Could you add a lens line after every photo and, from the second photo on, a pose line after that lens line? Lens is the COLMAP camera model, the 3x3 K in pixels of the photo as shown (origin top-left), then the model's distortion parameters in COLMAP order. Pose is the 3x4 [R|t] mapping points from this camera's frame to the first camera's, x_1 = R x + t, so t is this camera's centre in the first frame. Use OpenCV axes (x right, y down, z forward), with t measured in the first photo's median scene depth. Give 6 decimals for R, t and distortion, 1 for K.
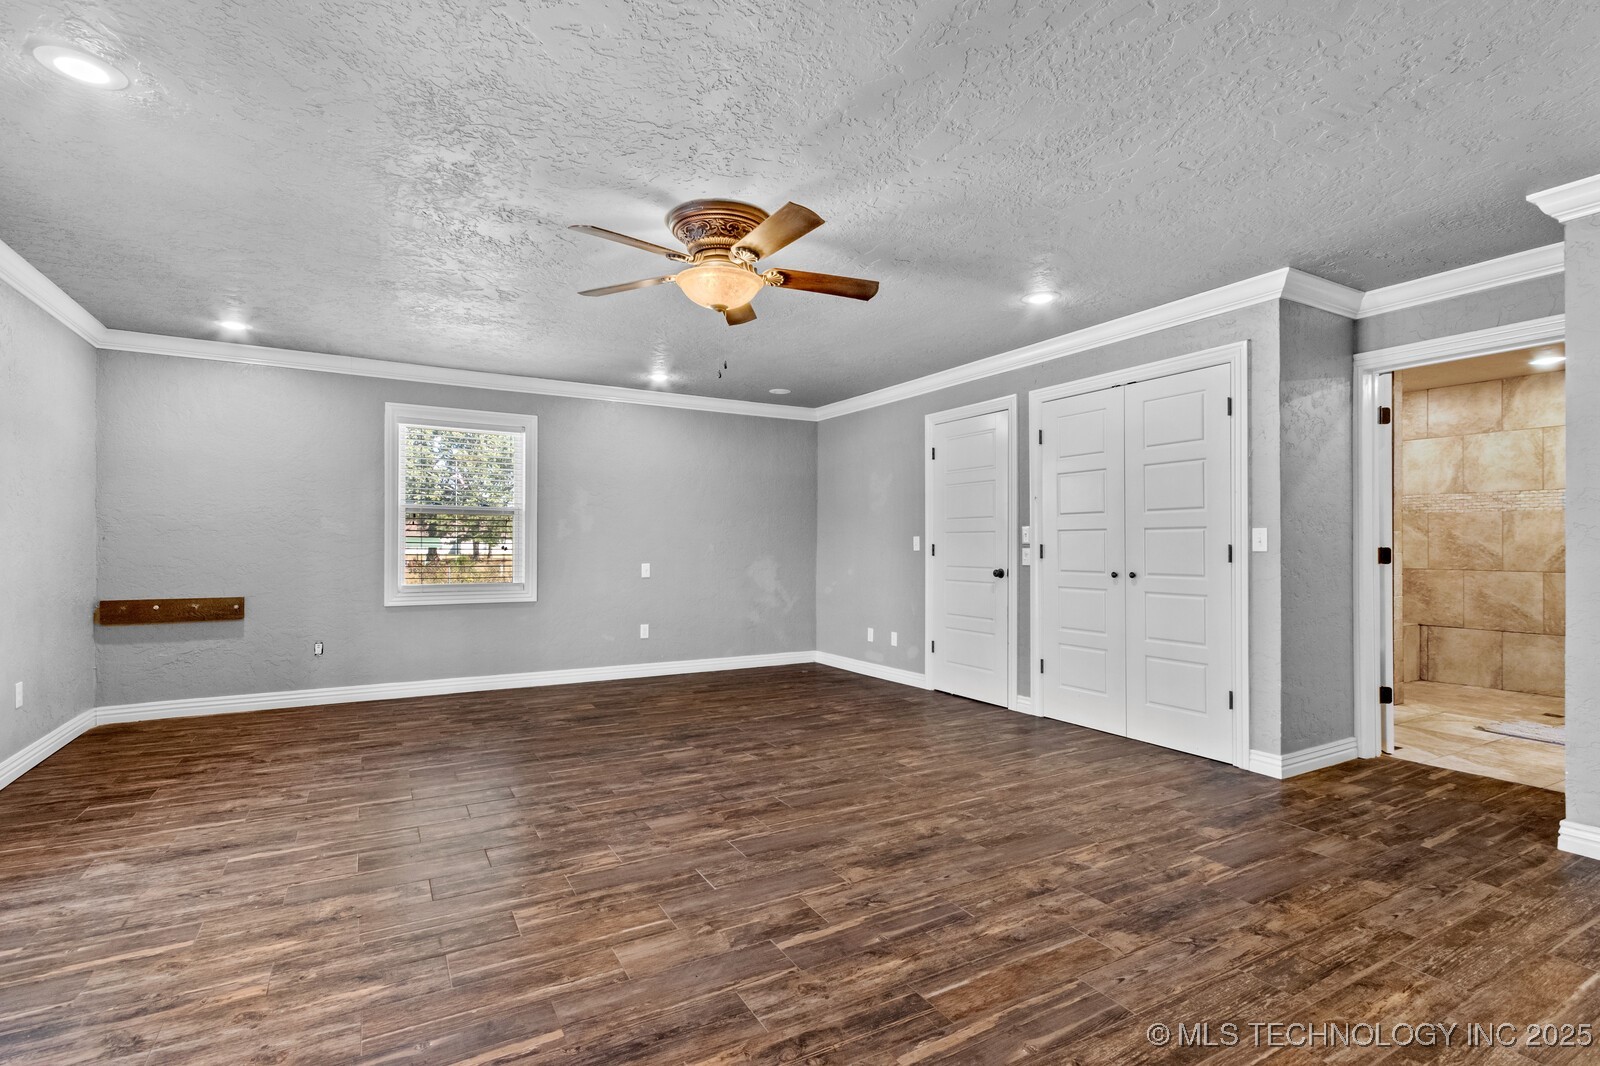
lens RADIAL K [[748.8, 0, 792.9], [0, 748.8, 538.4], [0, 0, 1]] dist [0.001530, -0.000672]
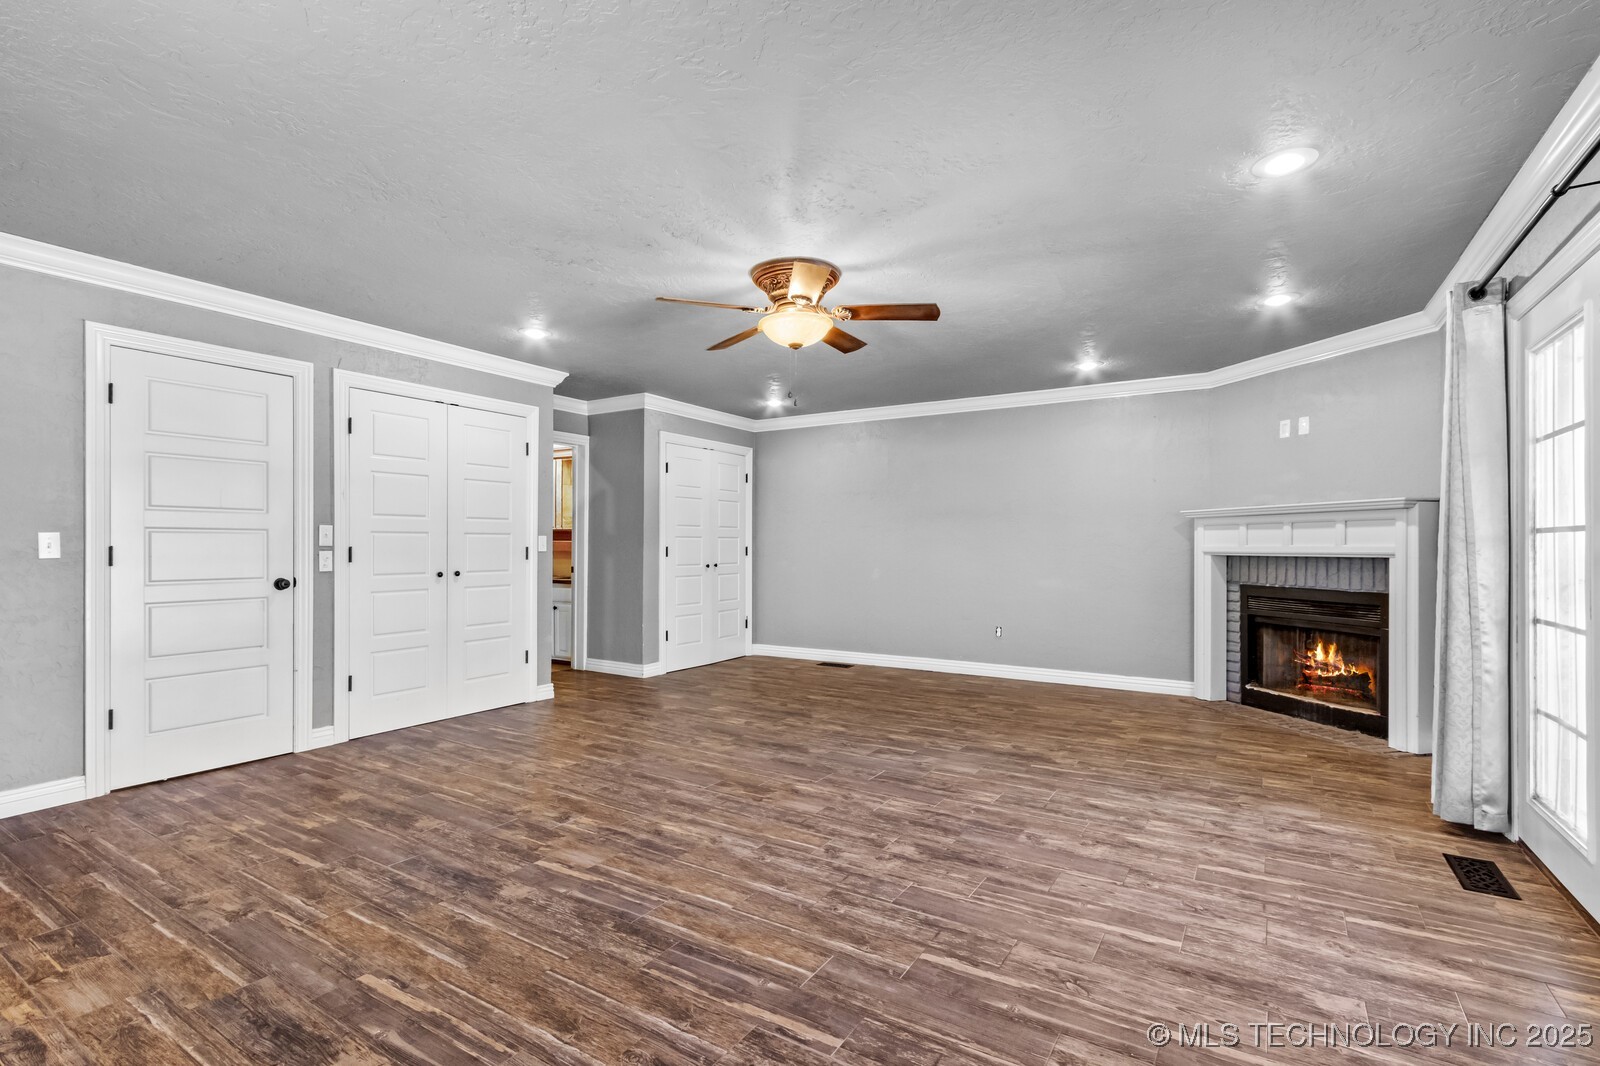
lens RADIAL K [[762.7, 0, 771.8], [0, 762.7, 543.1], [0, 0, 1]] dist [0.004793, -0.001344]
pose [[-0.456026, 0.000792, 0.889966, -1.133385], [-0.008101, 0.999954, -0.005041, 0.006594], [-0.889929, -0.009509, -0.455999, 1.561883]]
